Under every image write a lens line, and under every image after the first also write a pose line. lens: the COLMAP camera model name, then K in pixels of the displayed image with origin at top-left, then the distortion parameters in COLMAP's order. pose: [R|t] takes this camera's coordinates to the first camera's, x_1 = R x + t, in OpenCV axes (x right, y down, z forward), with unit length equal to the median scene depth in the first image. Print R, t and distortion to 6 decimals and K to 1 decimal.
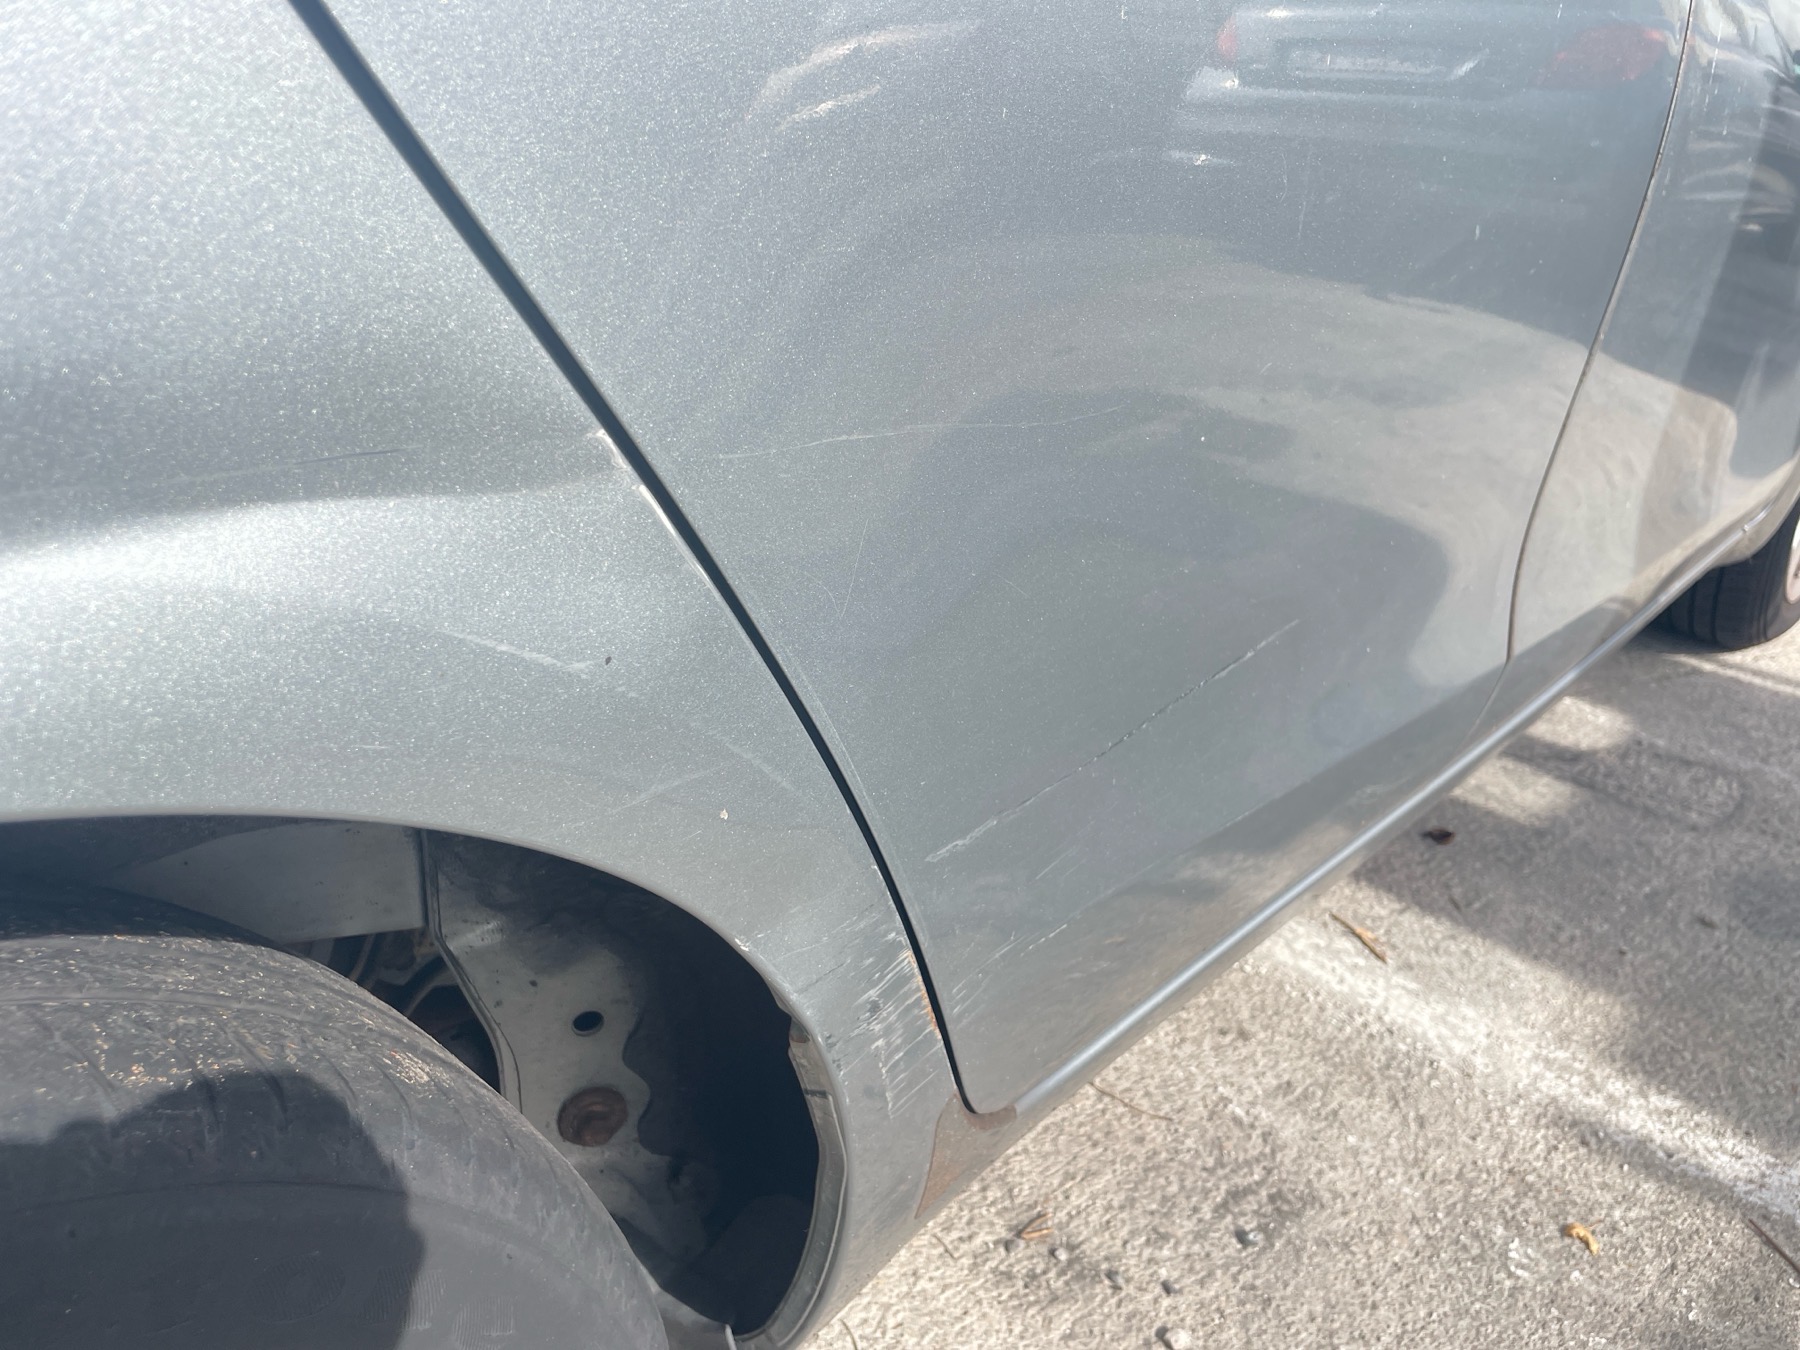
lens RADIAL K [[1384.8, 0, 905.9], [0, 1384.8, 672.5], [0, 0, 1]] dist [0.057603, -0.079617]
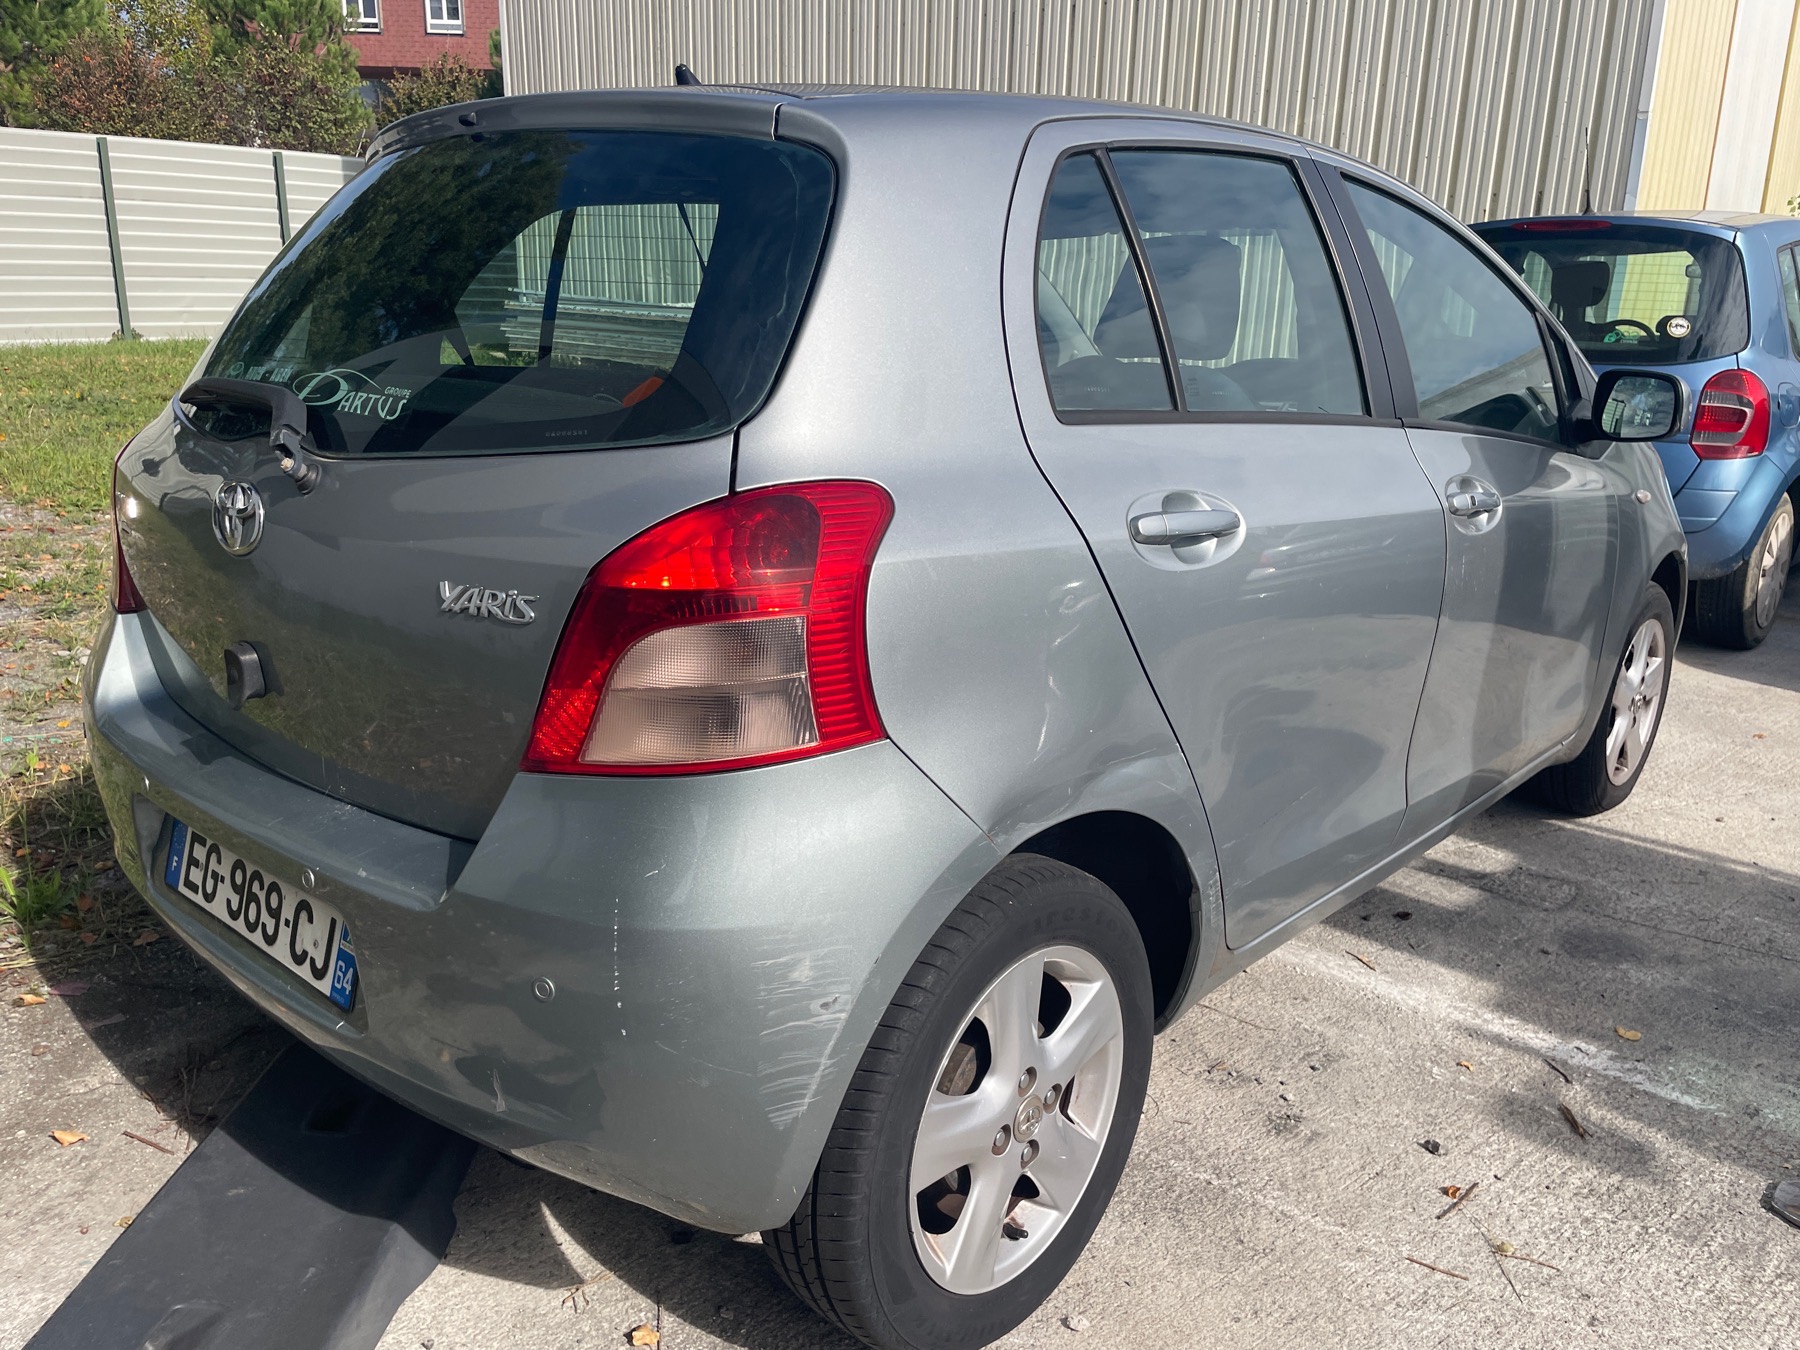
lens RADIAL K [[1384.8, 0, 892.7], [0, 1384.8, 686.1], [0, 0, 1]] dist [0.057603, -0.079617]
pose [[0.999308, -0.033364, -0.016442, -0.316732], [0.030467, 0.987797, -0.152740, 0.099905], [0.021338, 0.152134, 0.988130, -1.113081]]
